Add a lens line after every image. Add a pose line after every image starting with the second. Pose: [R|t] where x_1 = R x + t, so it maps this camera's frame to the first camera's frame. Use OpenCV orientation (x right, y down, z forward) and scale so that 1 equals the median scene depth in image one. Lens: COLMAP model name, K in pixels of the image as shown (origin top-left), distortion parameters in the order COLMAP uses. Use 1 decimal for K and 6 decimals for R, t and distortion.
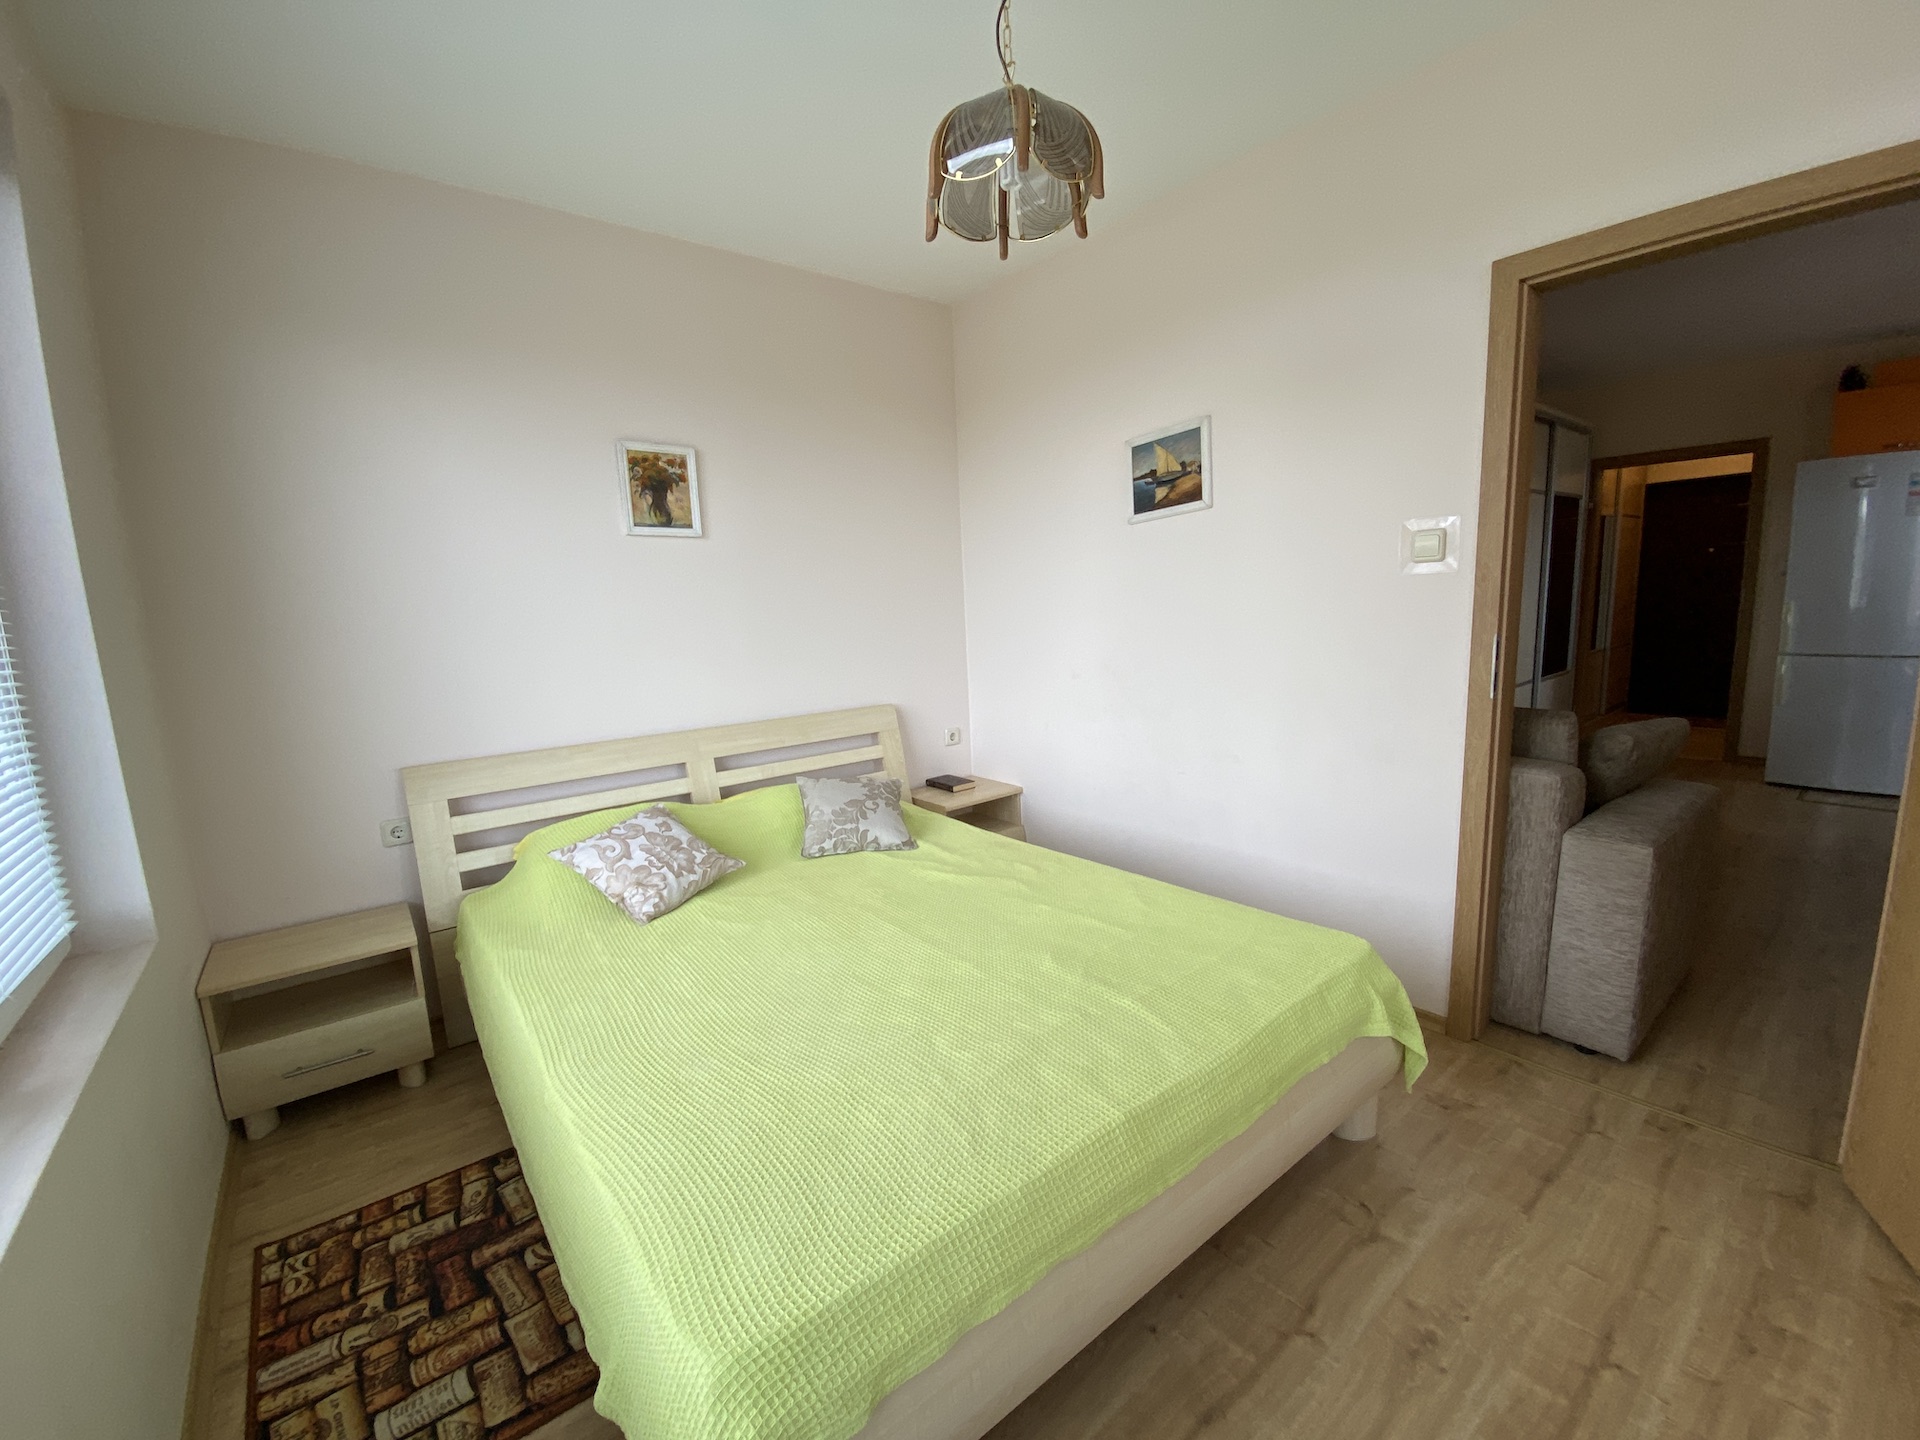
lens RADIAL K [[773.1, 0, 954.9], [0, 773.1, 742.2], [0, 0, 1]] dist [0.002244, -0.013186]
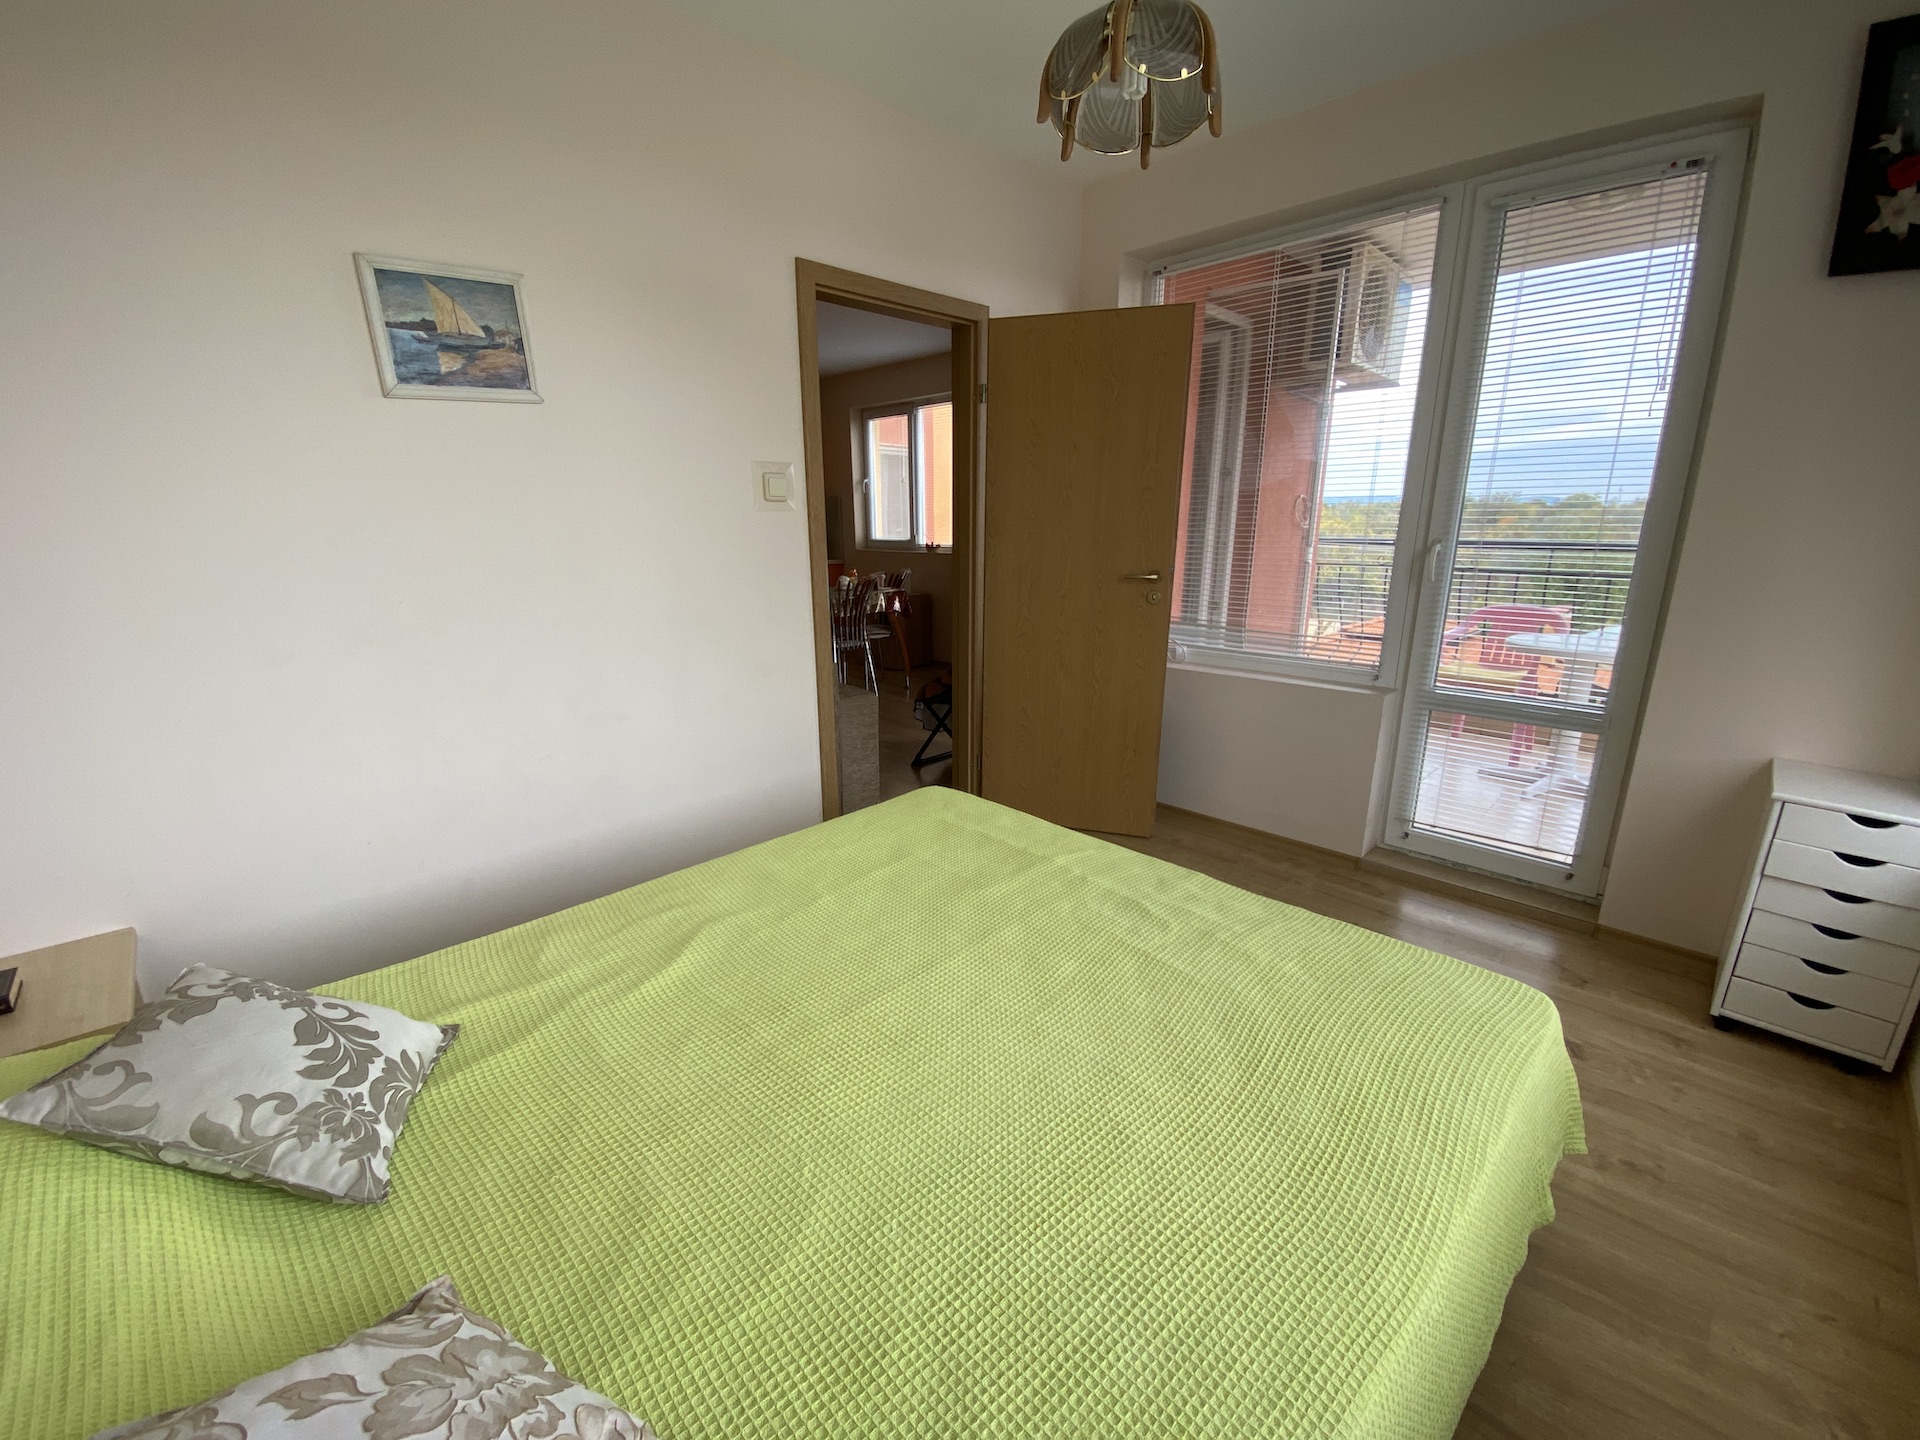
lens RADIAL K [[773.1, 0, 954.9], [0, 773.1, 742.2], [0, 0, 1]] dist [0.002244, -0.013186]
pose [[-0.111667, -0.223164, 0.968364, -0.523452], [0.186276, 0.952485, 0.240985, -0.092063], [-0.976131, 0.207293, -0.064791, 0.715651]]
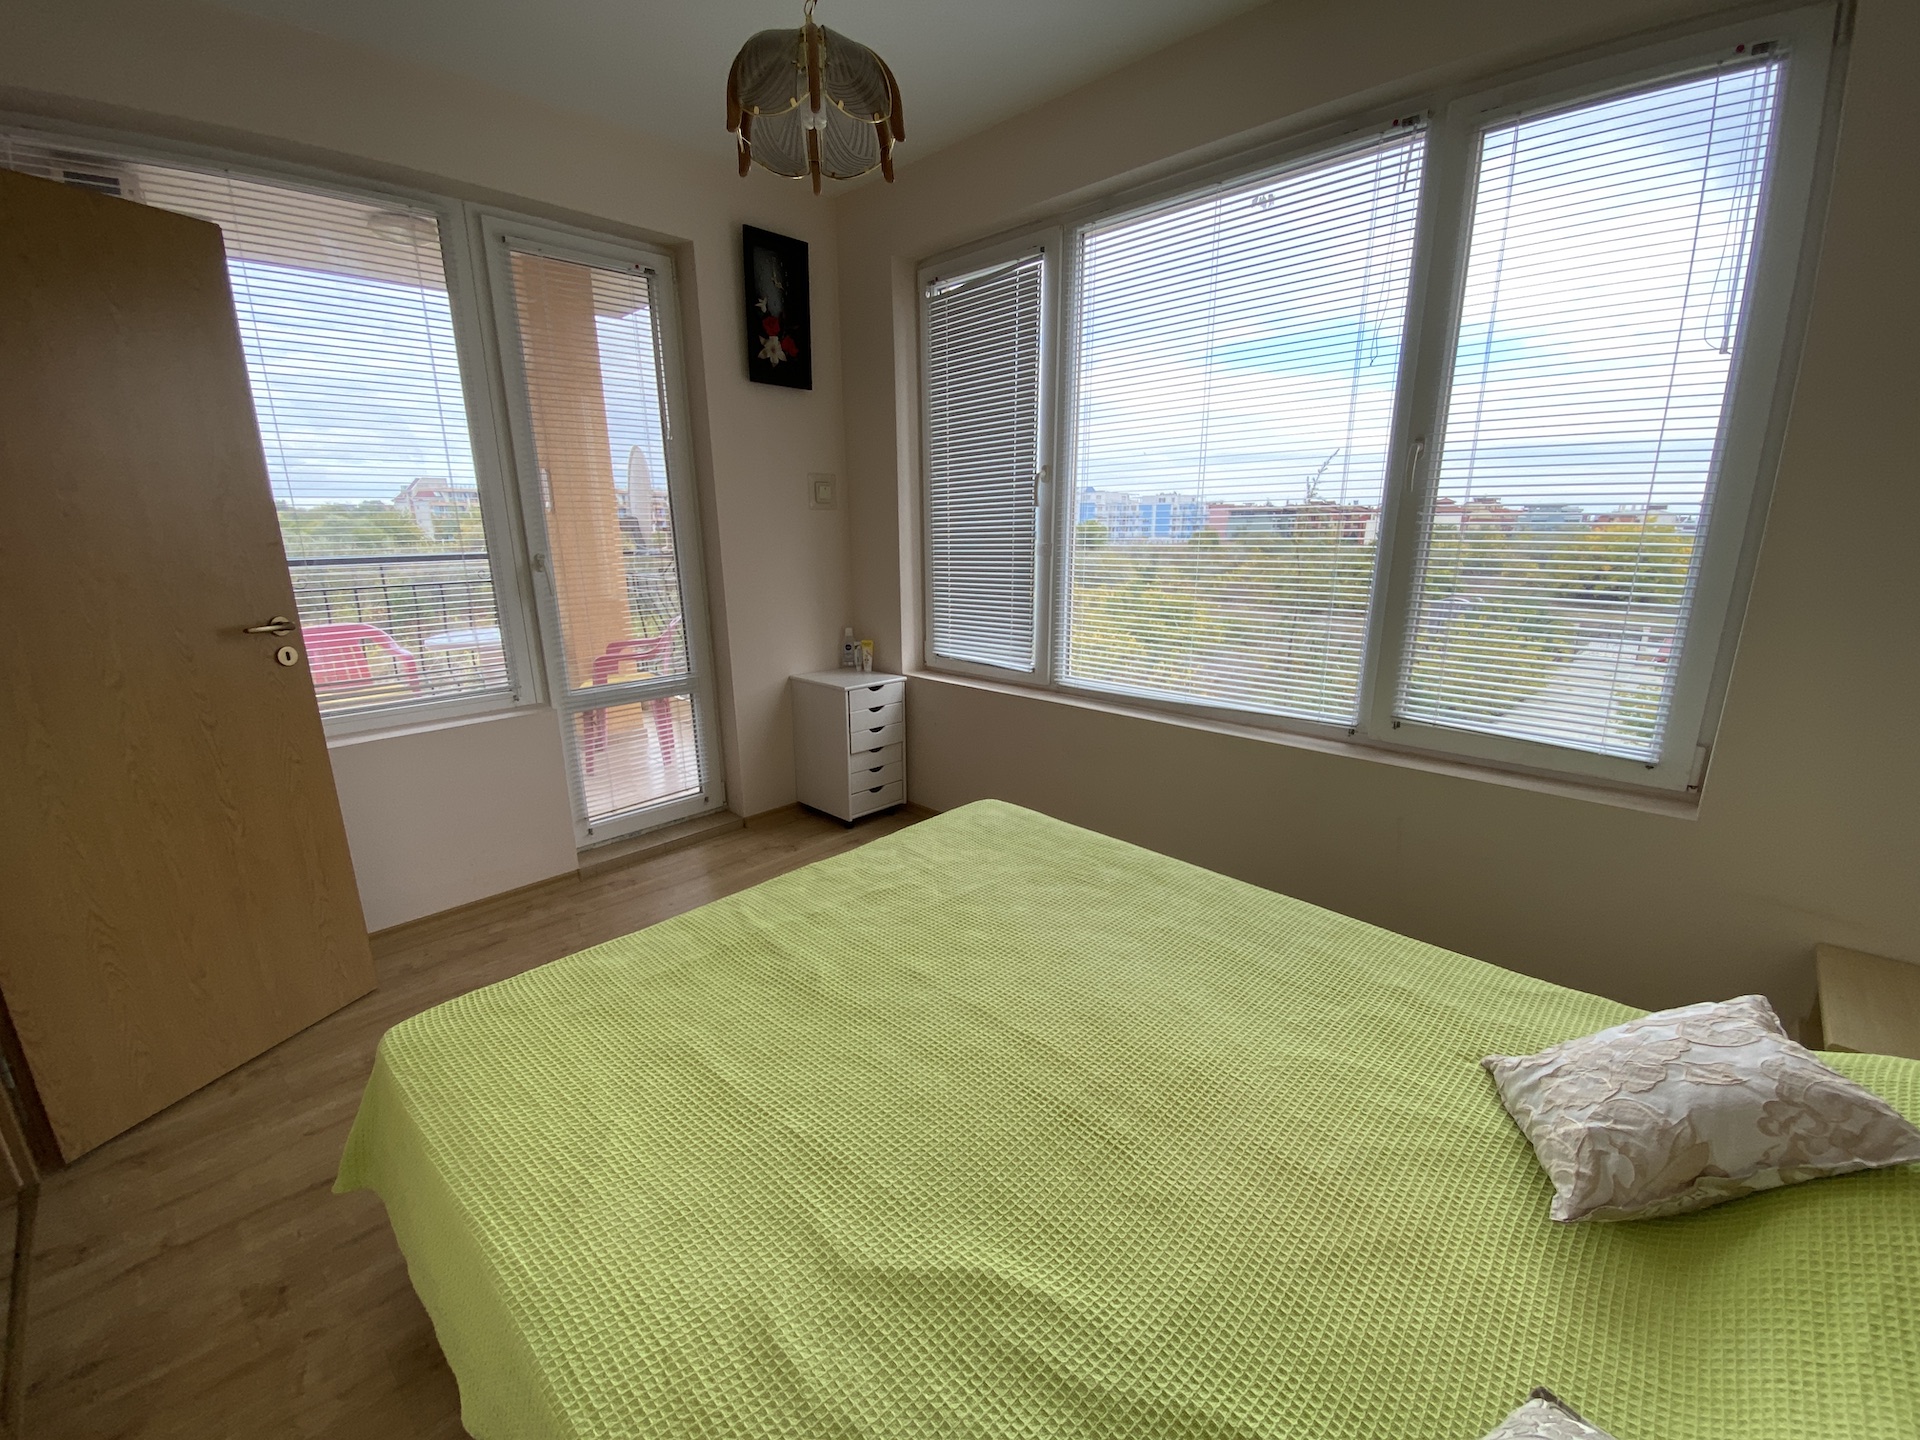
lens RADIAL K [[773.1, 0, 954.9], [0, 773.1, 742.2], [0, 0, 1]] dist [0.002244, -0.013186]
pose [[-0.986251, 0.092707, -0.136800, 0.061209], [0.023061, 0.896927, 0.441578, -0.208303], [0.163637, 0.432352, -0.886733, 1.124110]]
